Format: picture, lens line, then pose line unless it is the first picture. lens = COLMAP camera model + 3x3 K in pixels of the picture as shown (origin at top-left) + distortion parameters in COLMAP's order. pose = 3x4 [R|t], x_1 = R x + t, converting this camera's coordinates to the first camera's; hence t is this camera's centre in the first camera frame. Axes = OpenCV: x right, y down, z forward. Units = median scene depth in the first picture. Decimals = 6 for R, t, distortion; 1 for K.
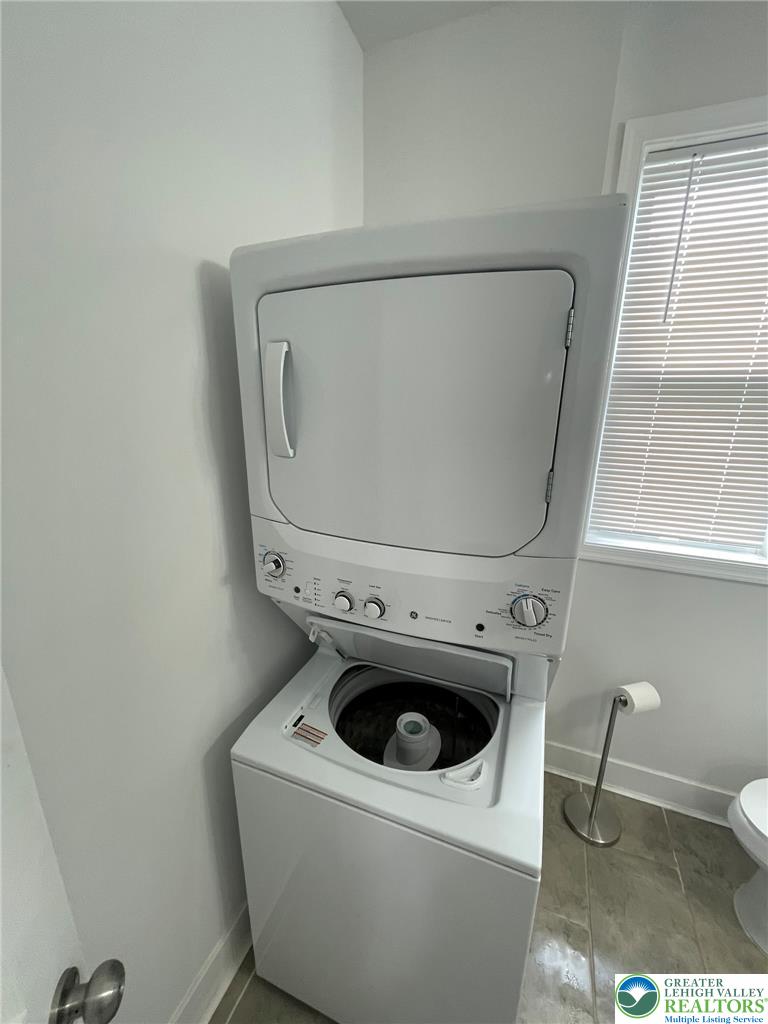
lens RADIAL K [[411.8, 0, 384.0], [0, 411.8, 512.0], [0, 0, 1]] dist [-0.002355, -0.000971]
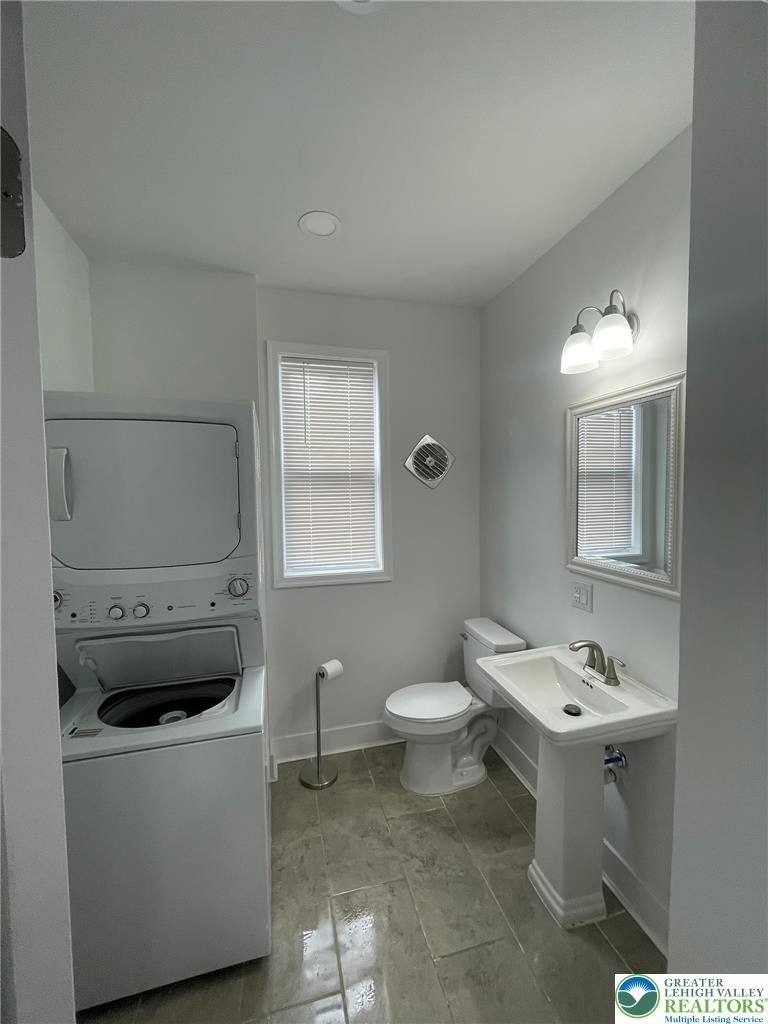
lens RADIAL K [[411.8, 0, 384.0], [0, 411.8, 512.0], [0, 0, 1]] dist [-0.002355, -0.000971]
pose [[0.803247, -0.052050, 0.593367, -0.154911], [0.183515, 0.969342, -0.163396, 0.240320], [-0.566671, 0.240139, 0.788173, -0.687044]]
